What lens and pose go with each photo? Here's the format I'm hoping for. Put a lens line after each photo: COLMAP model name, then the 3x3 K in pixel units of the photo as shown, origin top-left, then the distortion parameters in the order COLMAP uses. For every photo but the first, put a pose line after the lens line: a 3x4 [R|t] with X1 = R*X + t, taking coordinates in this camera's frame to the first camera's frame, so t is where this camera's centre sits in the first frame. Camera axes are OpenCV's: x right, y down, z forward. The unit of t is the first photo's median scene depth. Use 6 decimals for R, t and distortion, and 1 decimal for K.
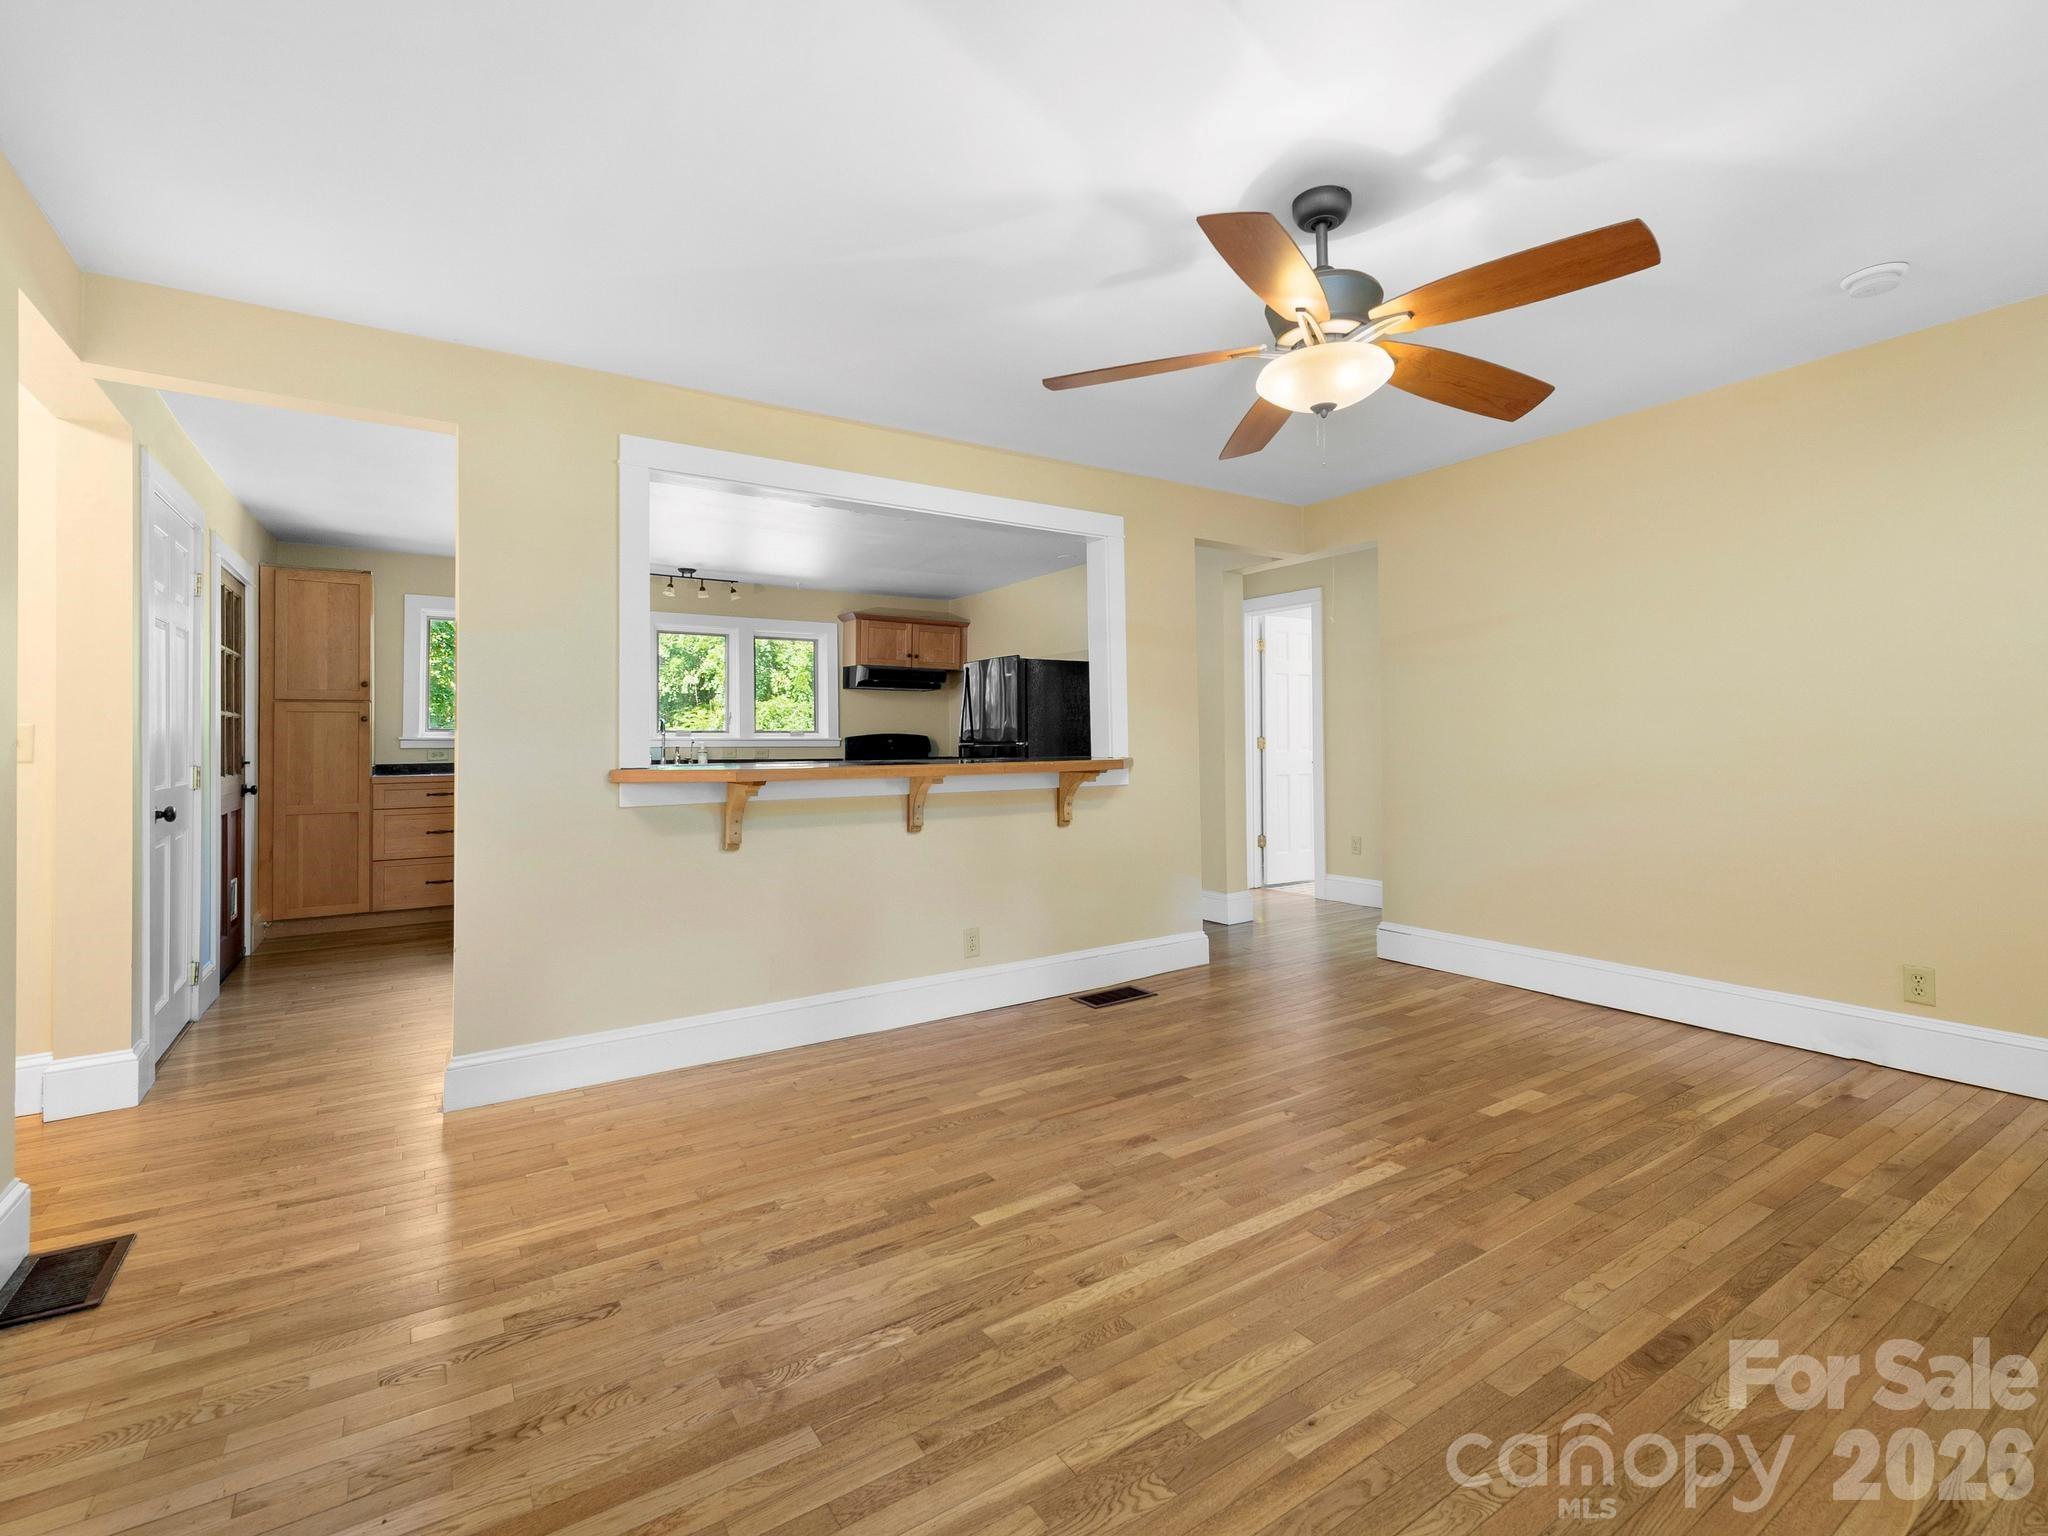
lens RADIAL K [[937.3, 0, 1040.1], [0, 937.3, 726.4], [0, 0, 1]] dist [0.016310, -0.007392]
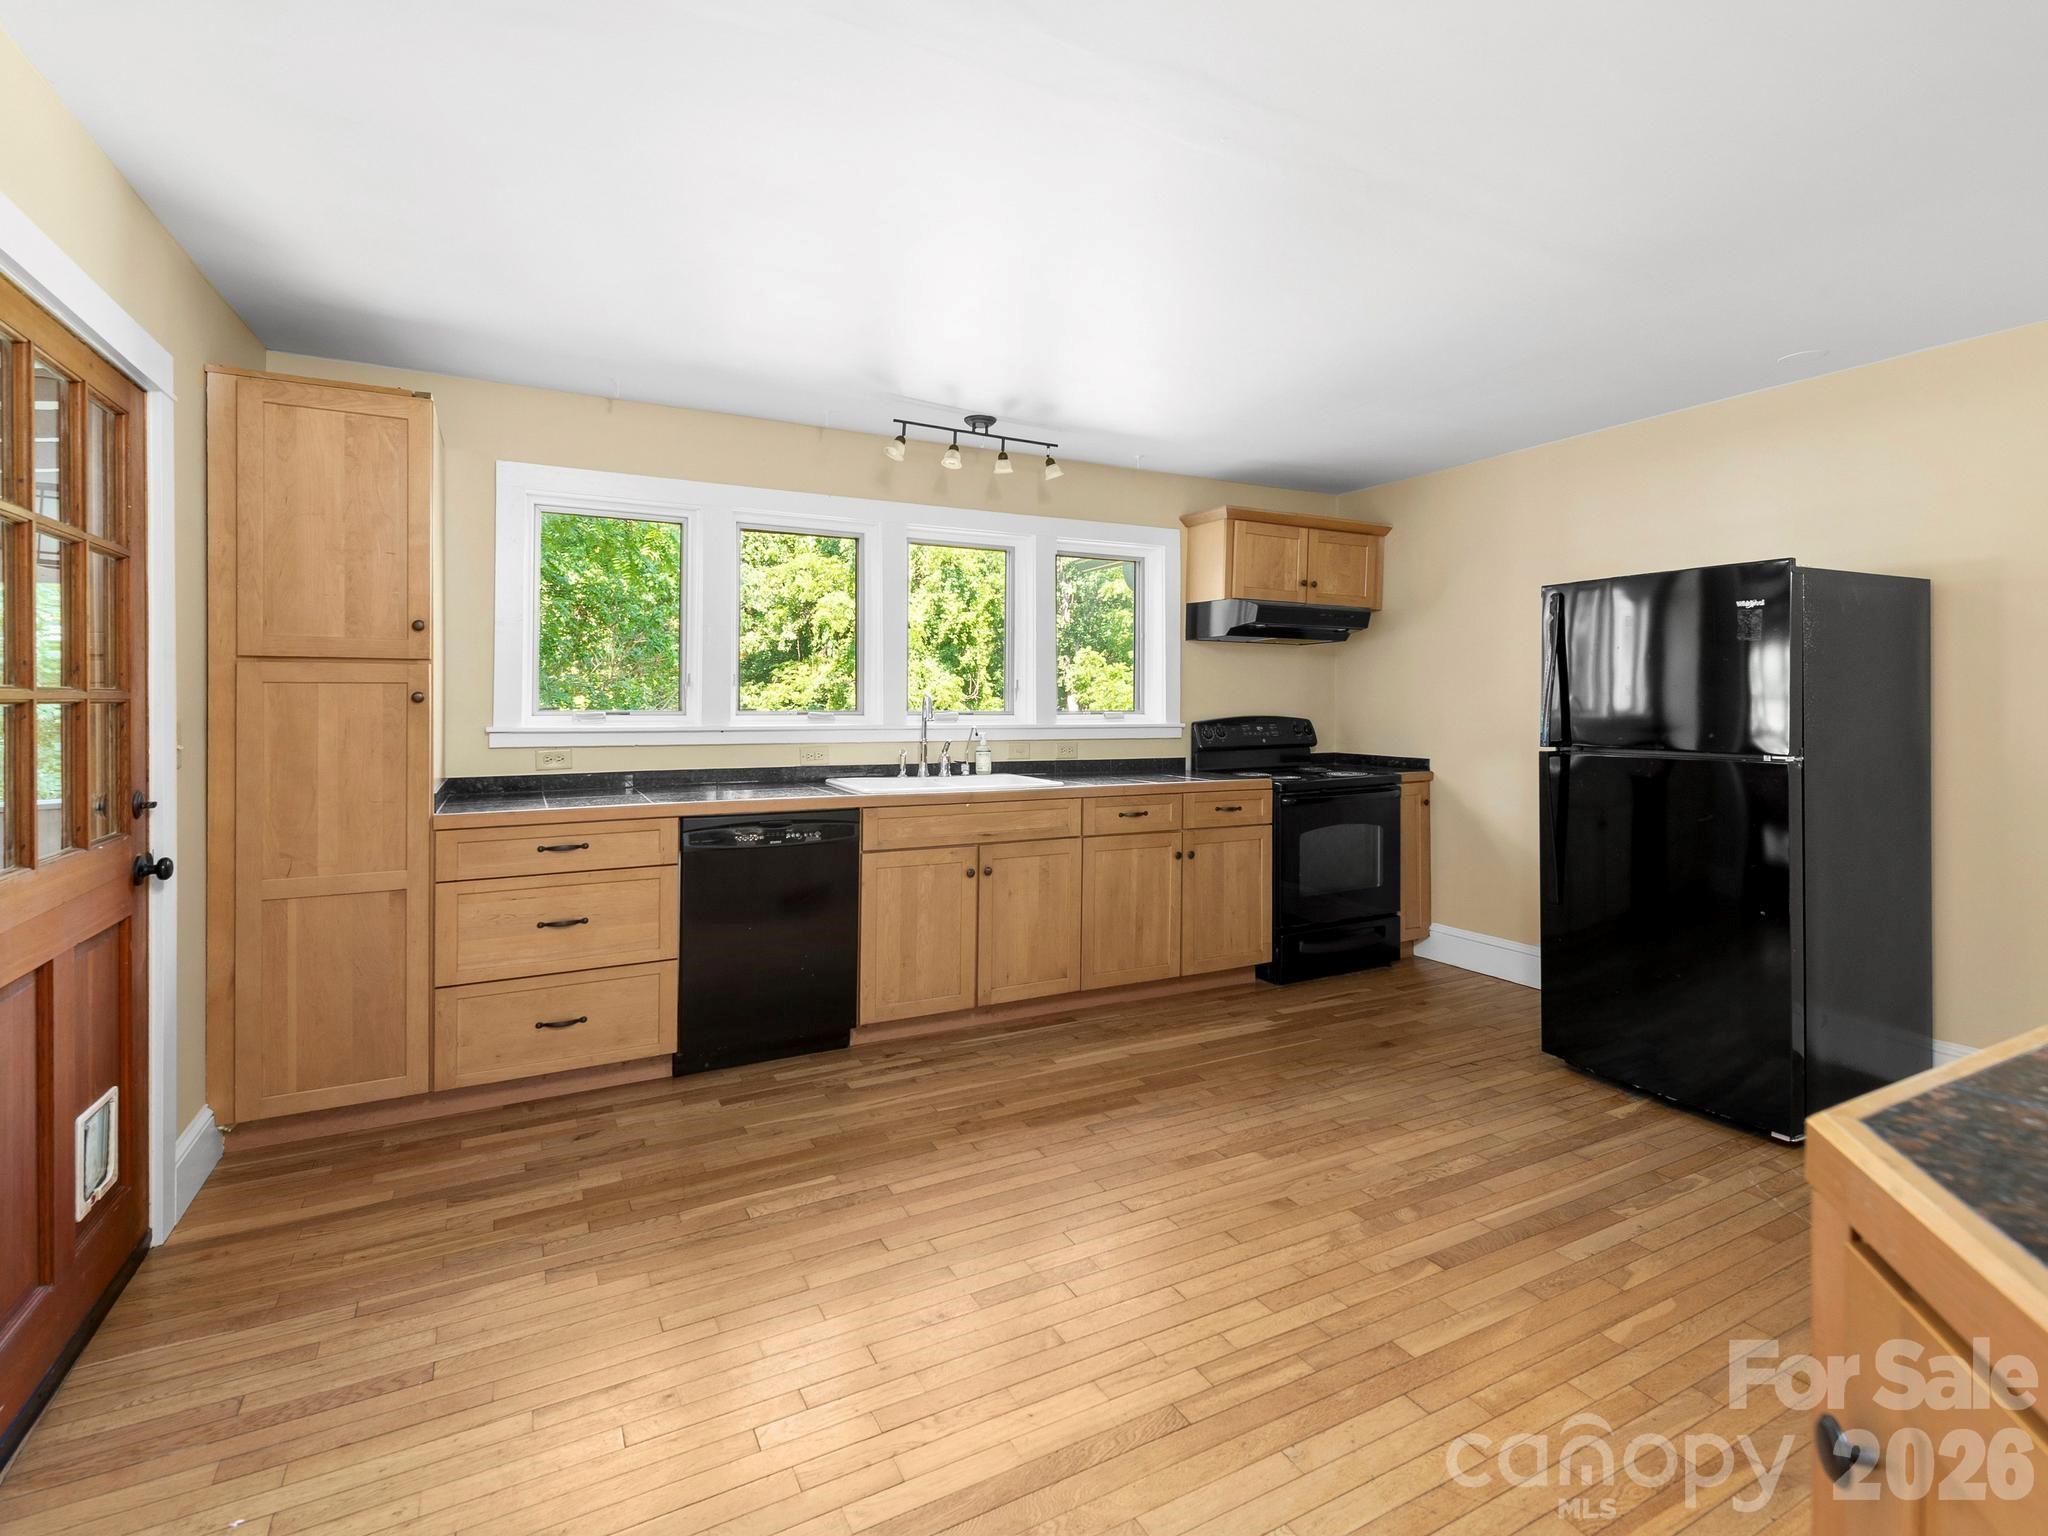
lens RADIAL K [[963.5, 0, 1004.0], [0, 963.5, 694.6], [0, 0, 1]] dist [0.003636, -0.000228]
pose [[0.993764, 0.008204, -0.111204, -0.686004], [-0.006894, 0.999902, 0.012153, -0.033124], [0.111292, -0.011310, 0.993723, 1.025105]]
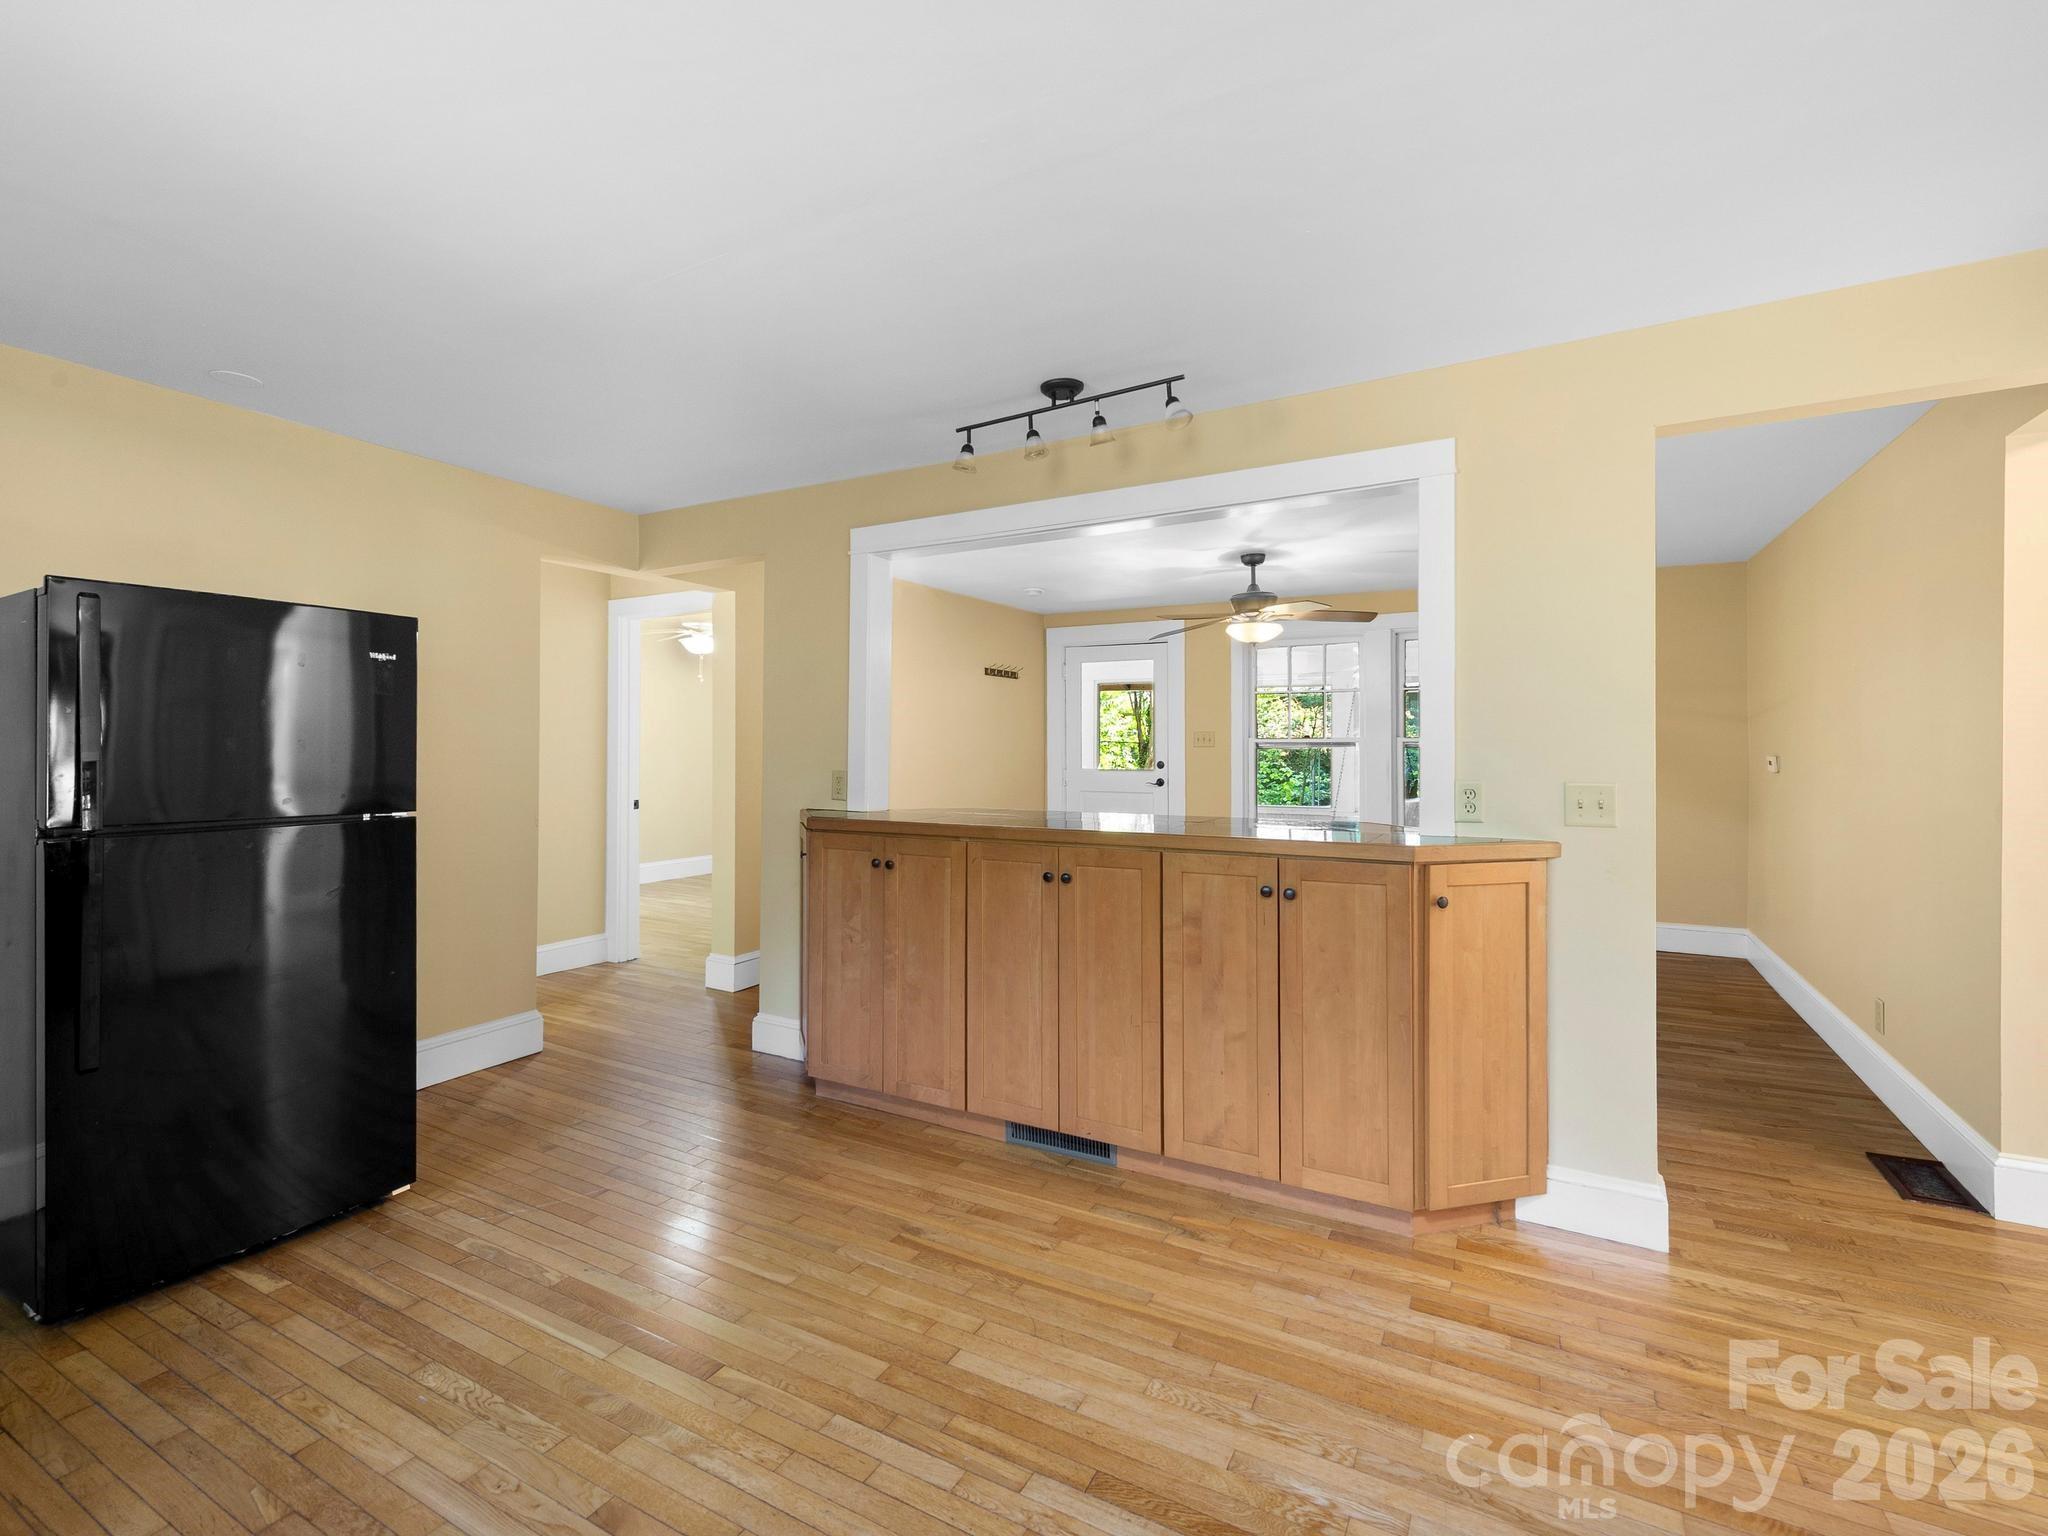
lens RADIAL K [[925.6, 0, 1015.6], [0, 925.6, 735.8], [0, 0, 1]] dist [0.008372, -0.000483]
pose [[-0.452612, 0.021785, 0.891441, -1.119604], [-0.009005, 0.999539, -0.028999, -0.019969], [-0.891662, -0.021153, -0.452207, 1.901605]]
